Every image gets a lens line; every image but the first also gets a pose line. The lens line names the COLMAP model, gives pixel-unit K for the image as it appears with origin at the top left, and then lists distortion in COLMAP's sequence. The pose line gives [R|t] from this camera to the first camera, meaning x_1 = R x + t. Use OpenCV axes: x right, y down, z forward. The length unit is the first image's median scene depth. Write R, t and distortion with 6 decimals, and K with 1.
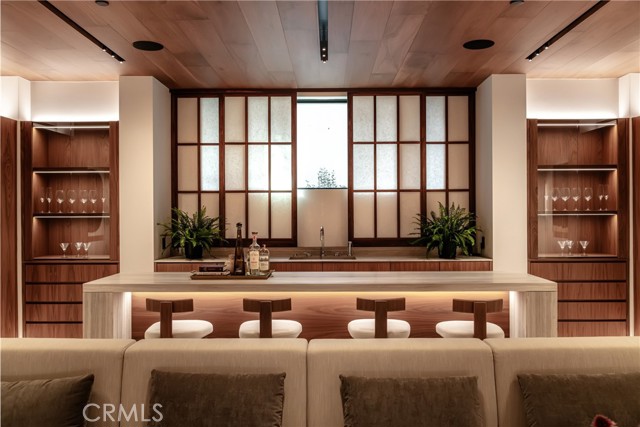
lens RADIAL K [[522.8, 0, 321.2], [0, 522.8, 210.2], [0, 0, 1]] dist [-0.001599, -0.001674]
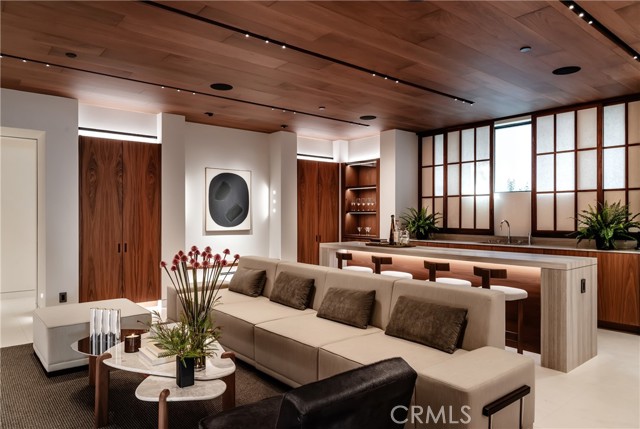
lens RADIAL K [[432.3, 0, 319.9], [0, 432.3, 215.4], [0, 0, 1]] dist [0.001941, -0.001173]
pose [[0.641761, 0.004265, -0.766893, 0.527683], [0.001899, 0.999973, 0.007150, 0.009152], [0.766902, -0.006045, 0.641735, -0.070382]]
